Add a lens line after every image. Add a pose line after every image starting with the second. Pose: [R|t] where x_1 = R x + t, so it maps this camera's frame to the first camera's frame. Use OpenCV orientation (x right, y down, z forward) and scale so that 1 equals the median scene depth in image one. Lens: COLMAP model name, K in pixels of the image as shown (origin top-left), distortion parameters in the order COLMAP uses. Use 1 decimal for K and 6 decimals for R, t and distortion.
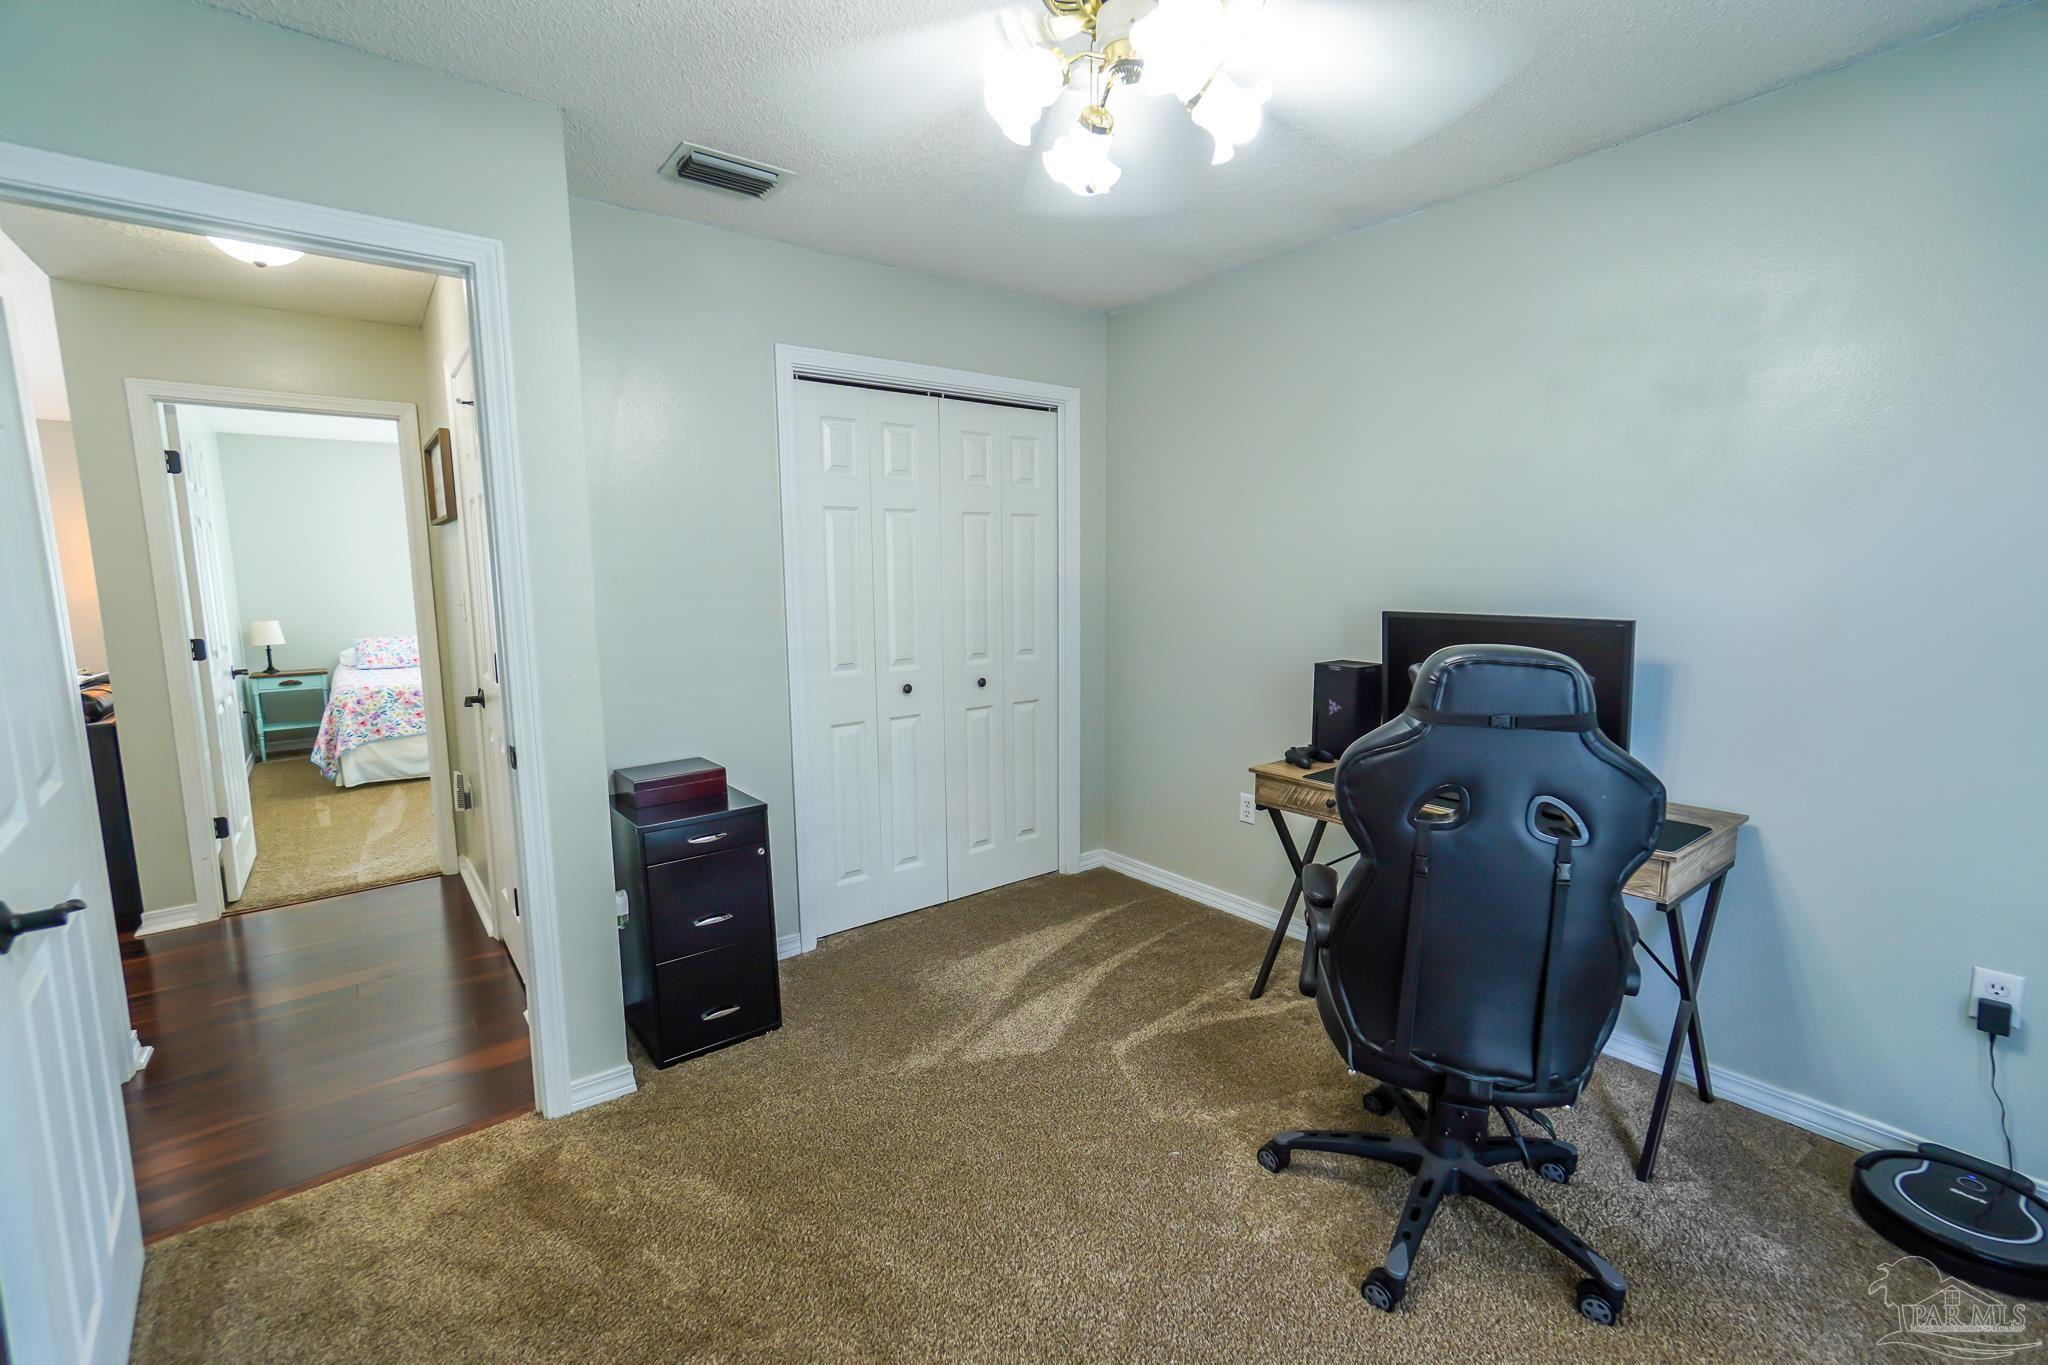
lens RADIAL K [[885.2, 0, 1014.8], [0, 885.2, 698.0], [0, 0, 1]] dist [-0.013371, 0.010265]
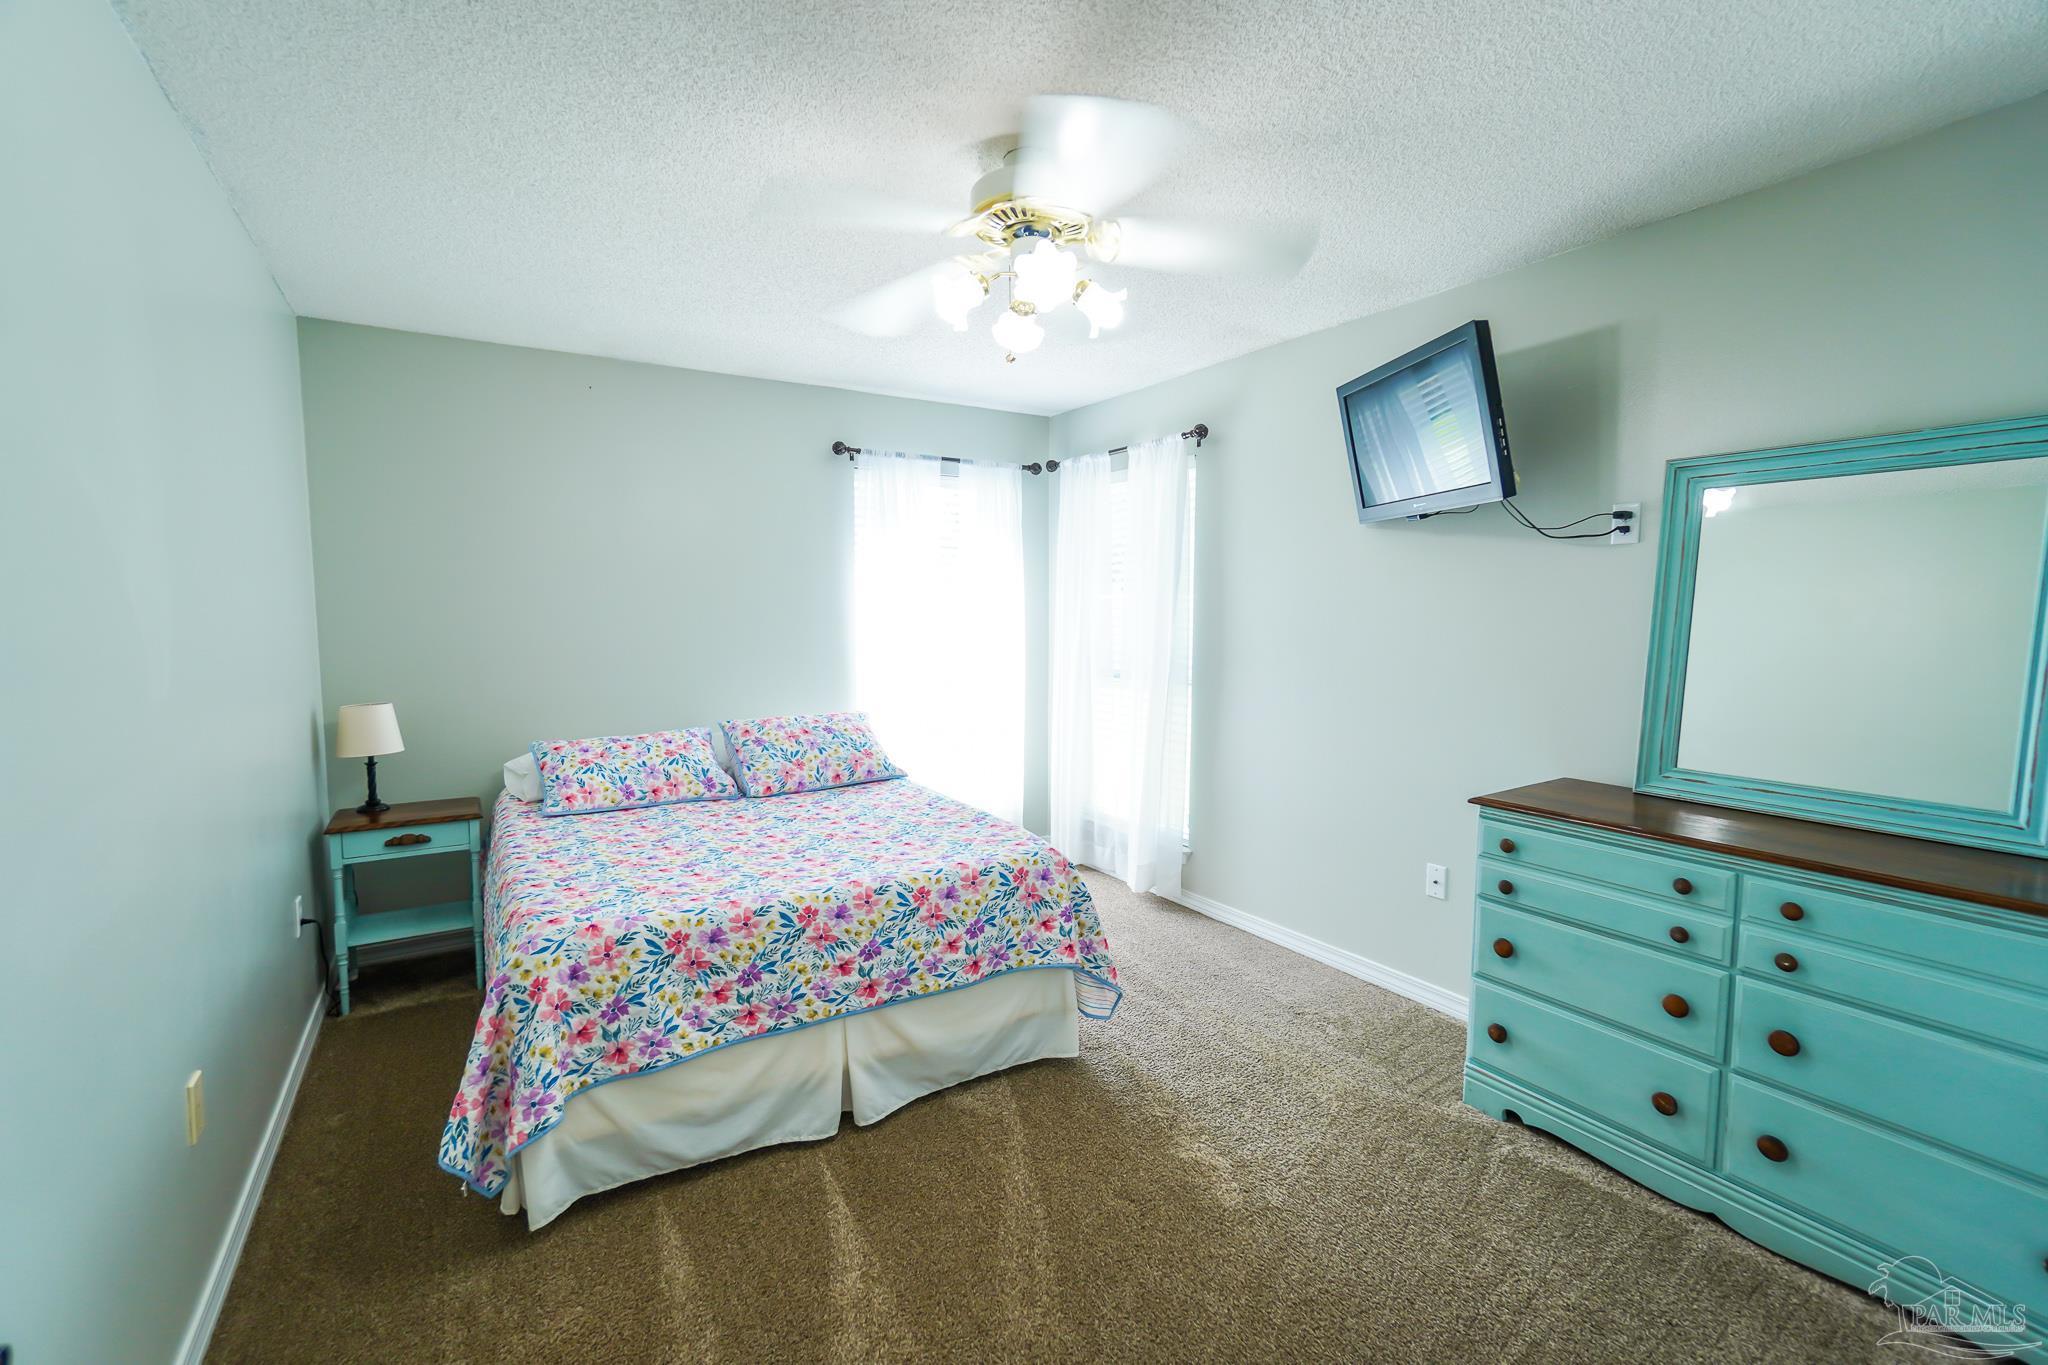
lens RADIAL K [[885.2, 0, 1021.1], [0, 885.2, 687.7], [0, 0, 1]] dist [-0.013371, 0.010265]
pose [[0.995334, 0.018823, -0.094640, -0.527904], [-0.024165, 0.998159, -0.055624, -0.092813], [0.093419, 0.057652, 0.993956, 0.650468]]
